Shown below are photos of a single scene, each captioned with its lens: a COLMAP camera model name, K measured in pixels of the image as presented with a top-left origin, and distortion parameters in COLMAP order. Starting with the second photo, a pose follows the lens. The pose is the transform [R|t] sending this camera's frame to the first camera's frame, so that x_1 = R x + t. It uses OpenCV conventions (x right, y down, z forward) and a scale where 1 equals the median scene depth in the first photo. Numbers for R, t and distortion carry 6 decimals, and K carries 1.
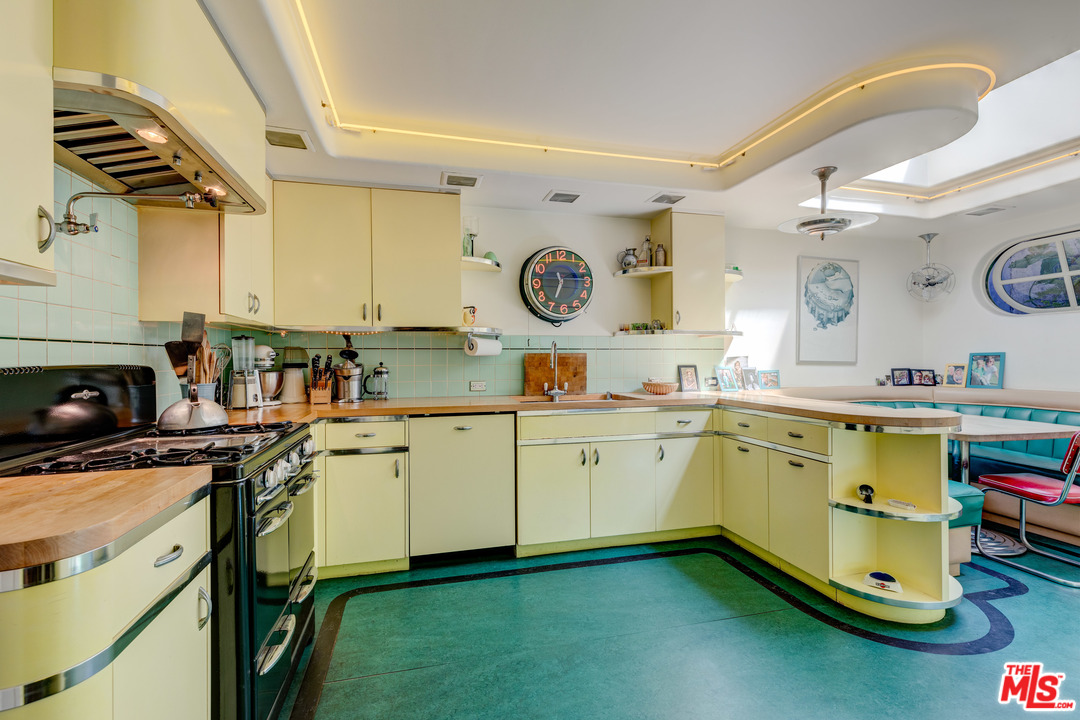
lens RADIAL K [[482.9, 0, 539.4], [0, 482.9, 359.8], [0, 0, 1]] dist [0.007552, -0.002298]
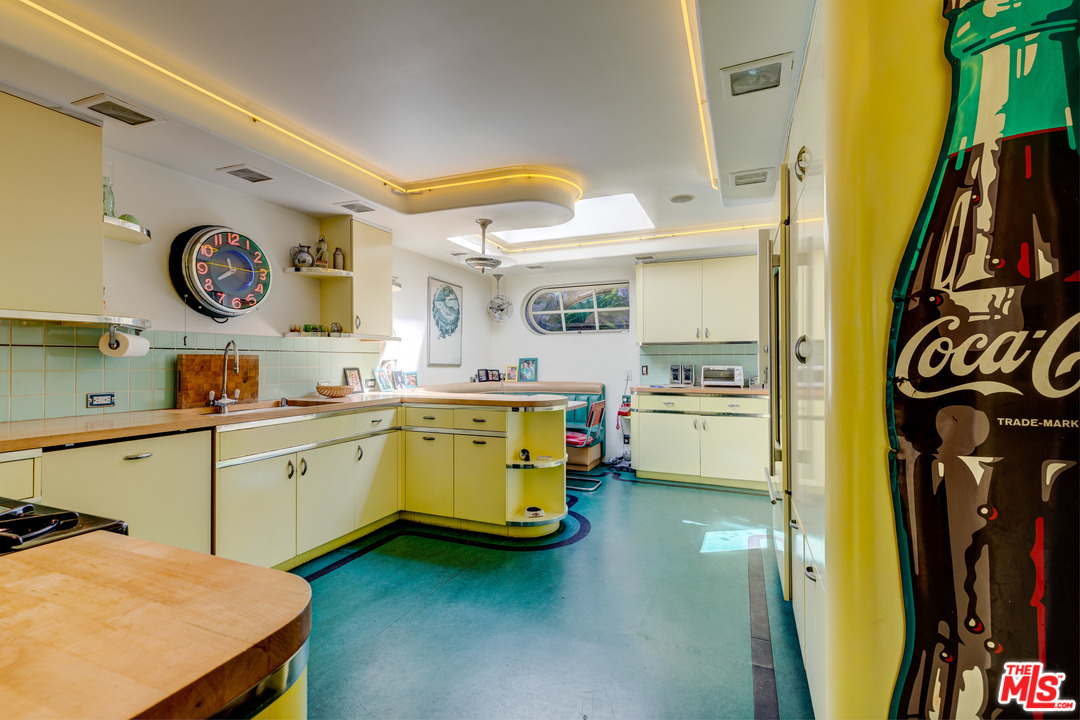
lens RADIAL K [[482.9, 0, 541.4], [0, 482.9, 359.0], [0, 0, 1]] dist [0.007552, -0.002298]
pose [[0.600387, 0.006357, 0.799684, -0.312152], [0.000756, 0.999963, -0.008516, 0.000964], [-0.799709, 0.005718, 0.600360, 0.061709]]
